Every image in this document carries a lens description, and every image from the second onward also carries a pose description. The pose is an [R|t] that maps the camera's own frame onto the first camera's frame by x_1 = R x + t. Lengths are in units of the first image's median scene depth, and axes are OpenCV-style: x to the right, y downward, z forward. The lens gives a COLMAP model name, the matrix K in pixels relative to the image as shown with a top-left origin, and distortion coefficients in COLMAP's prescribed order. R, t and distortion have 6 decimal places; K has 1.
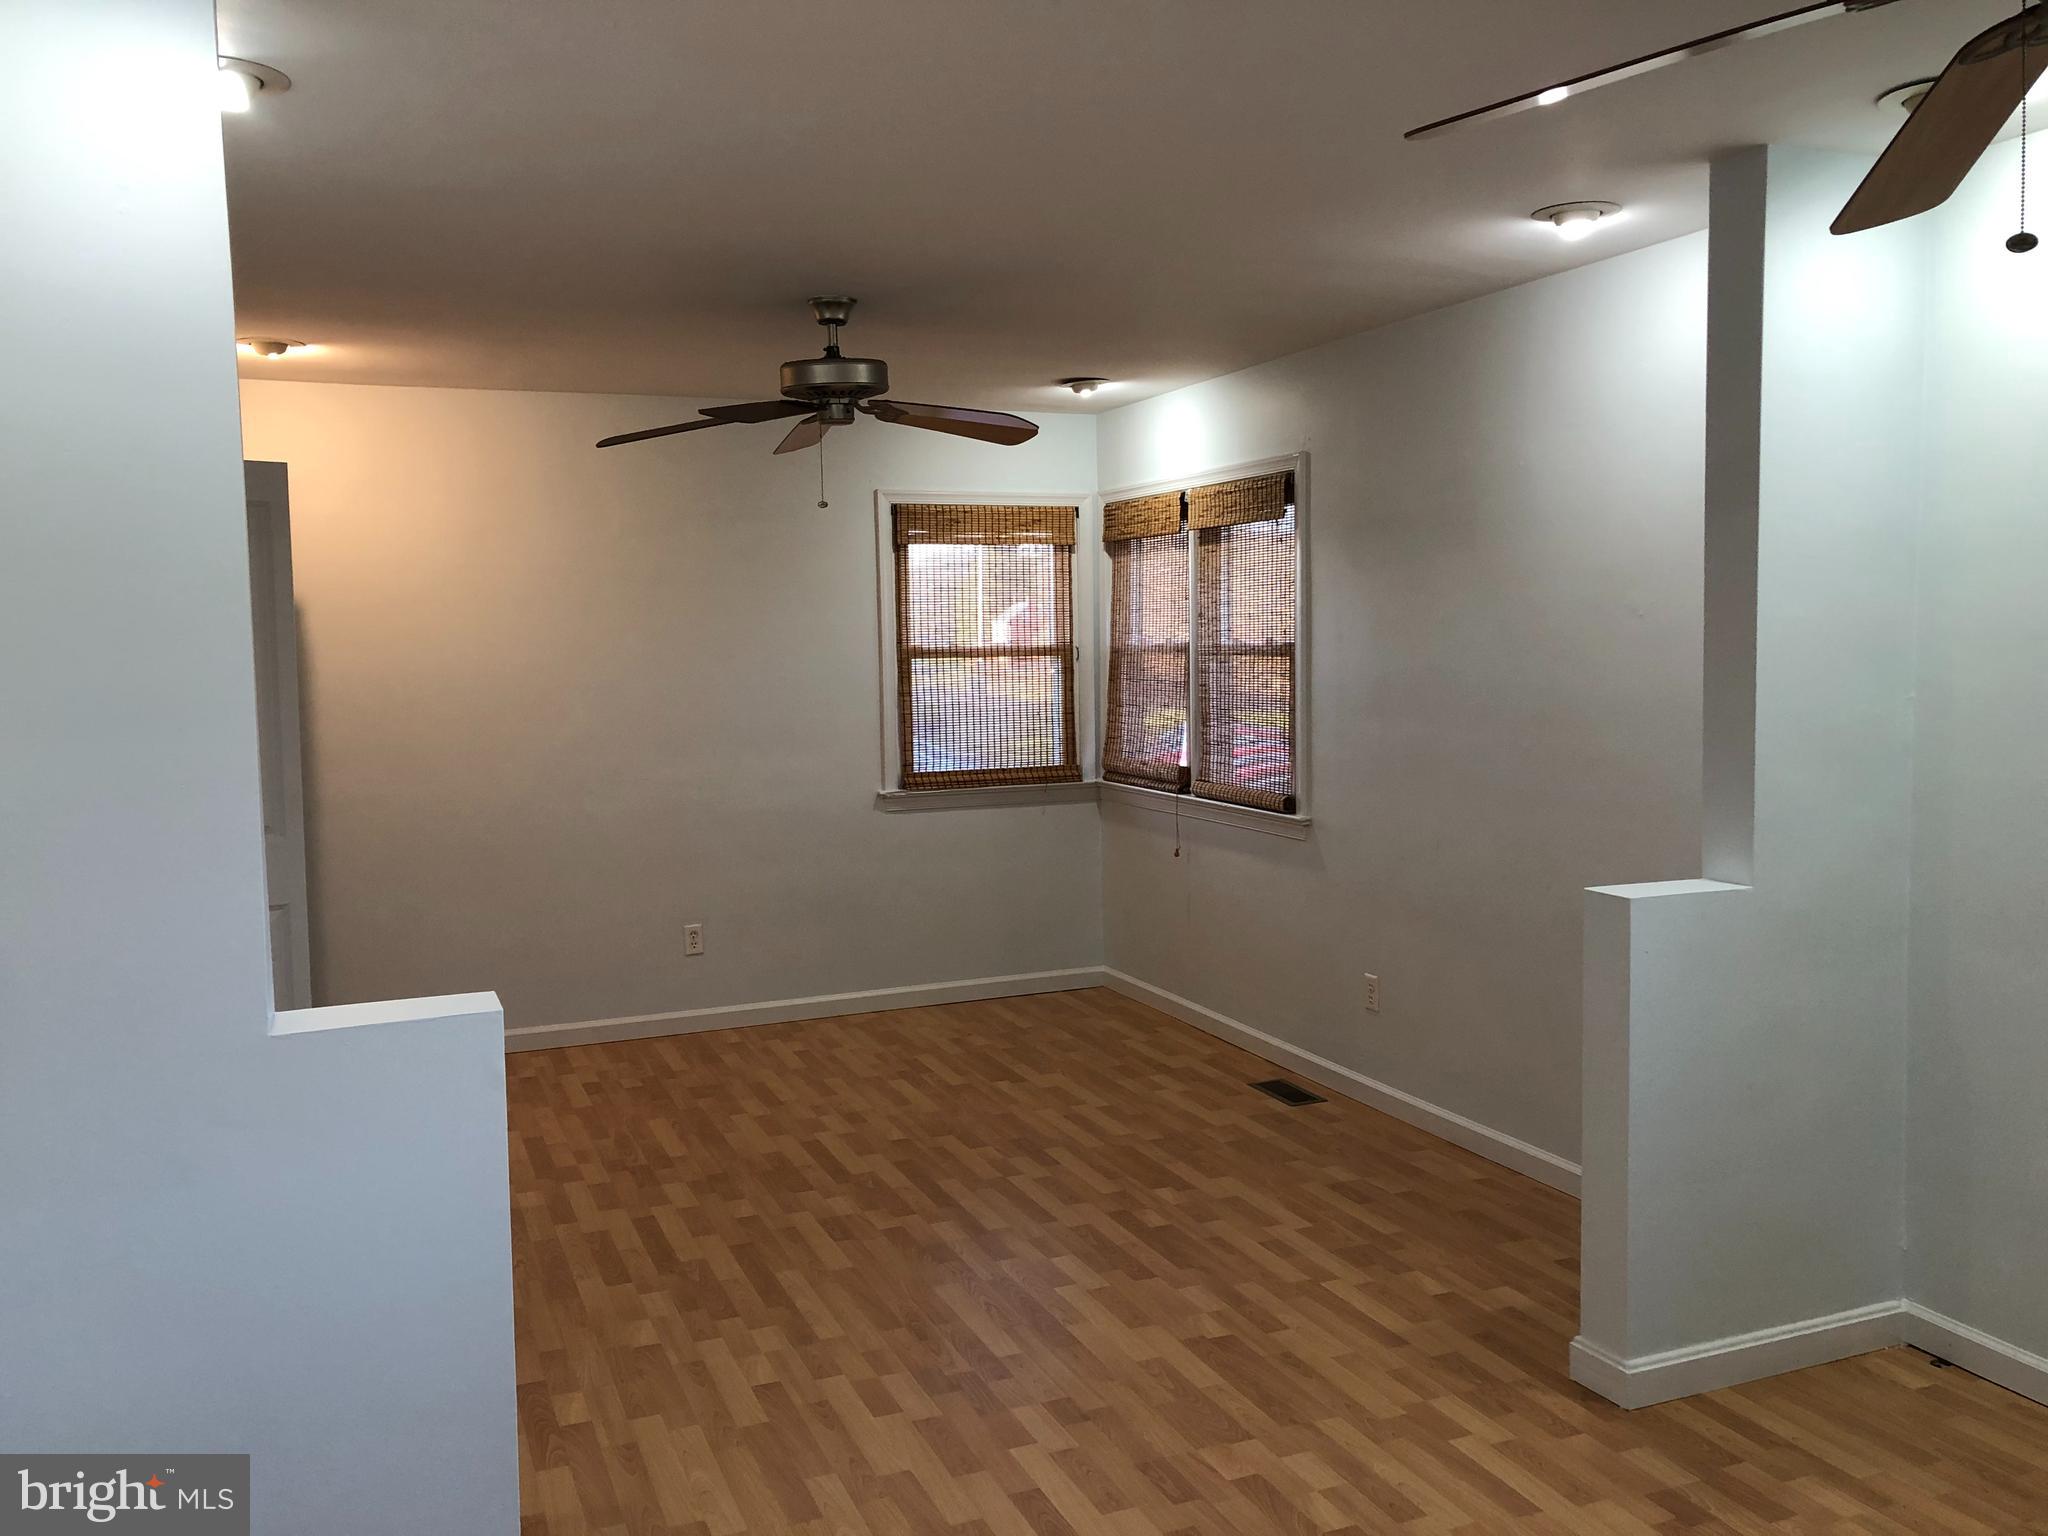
lens RADIAL K [[1667.3, 0, 1023.8], [0, 1667.3, 767.1], [0, 0, 1]] dist [0.019173, 0.002103]
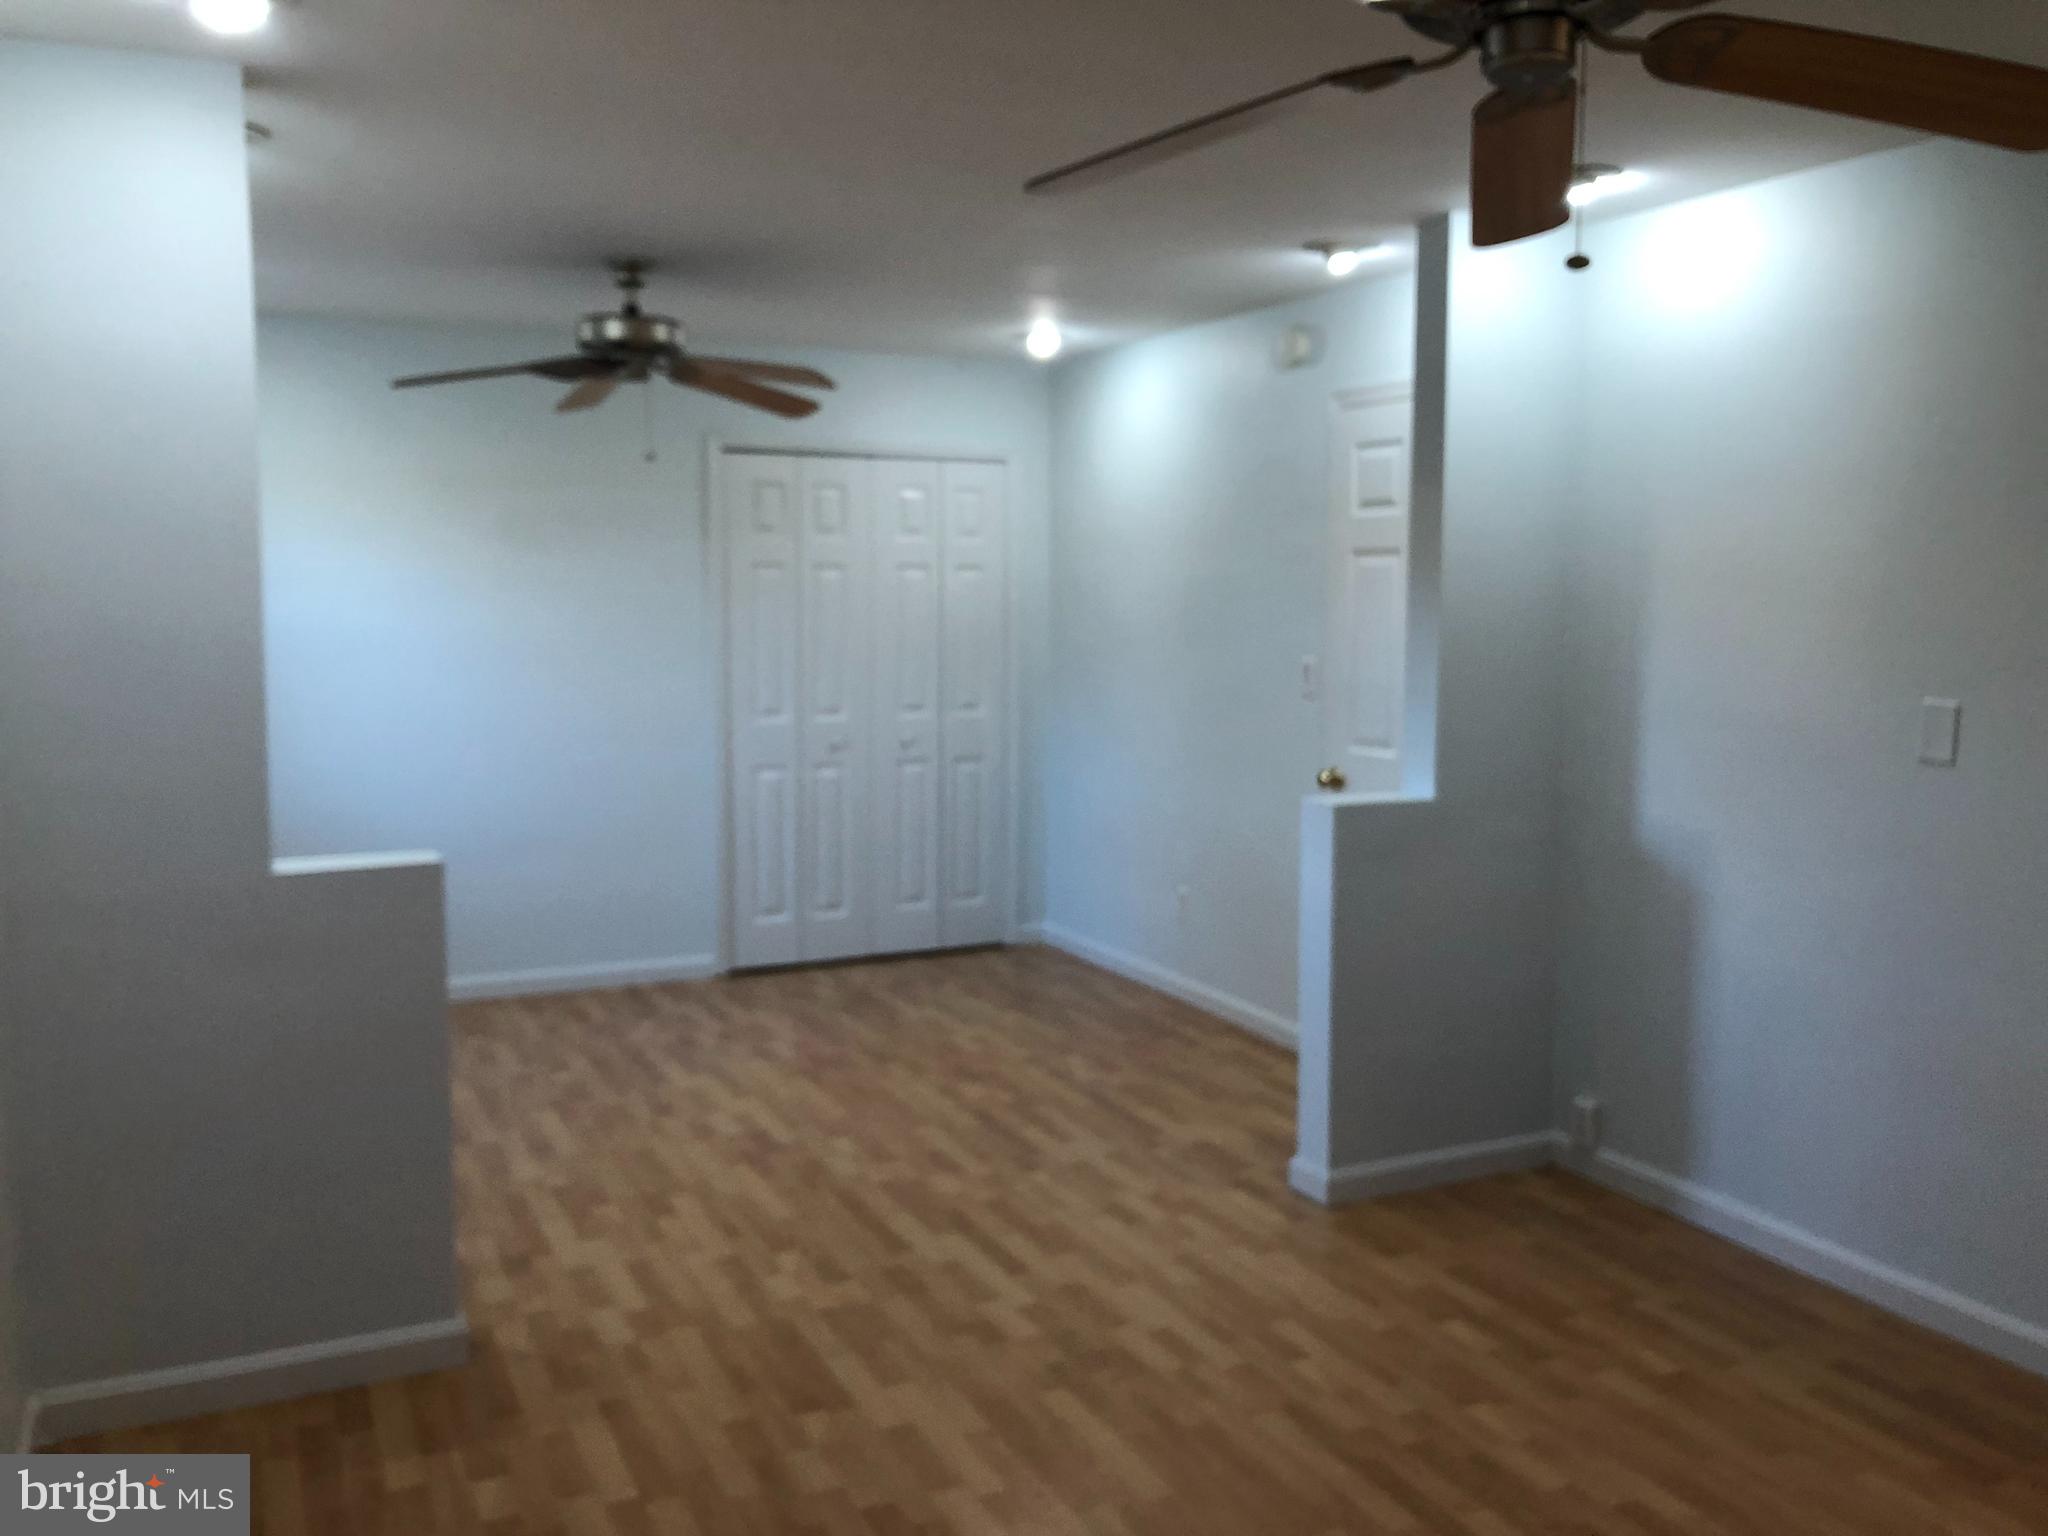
lens RADIAL K [[1667.3, 0, 1023.5], [0, 1667.3, 766.8], [0, 0, 1]] dist [0.019173, 0.002103]
pose [[-0.998364, 0.021486, -0.052980, 0.048390], [0.010981, 0.981506, 0.191118, -0.154703], [0.056107, 0.190224, -0.980136, 1.869455]]
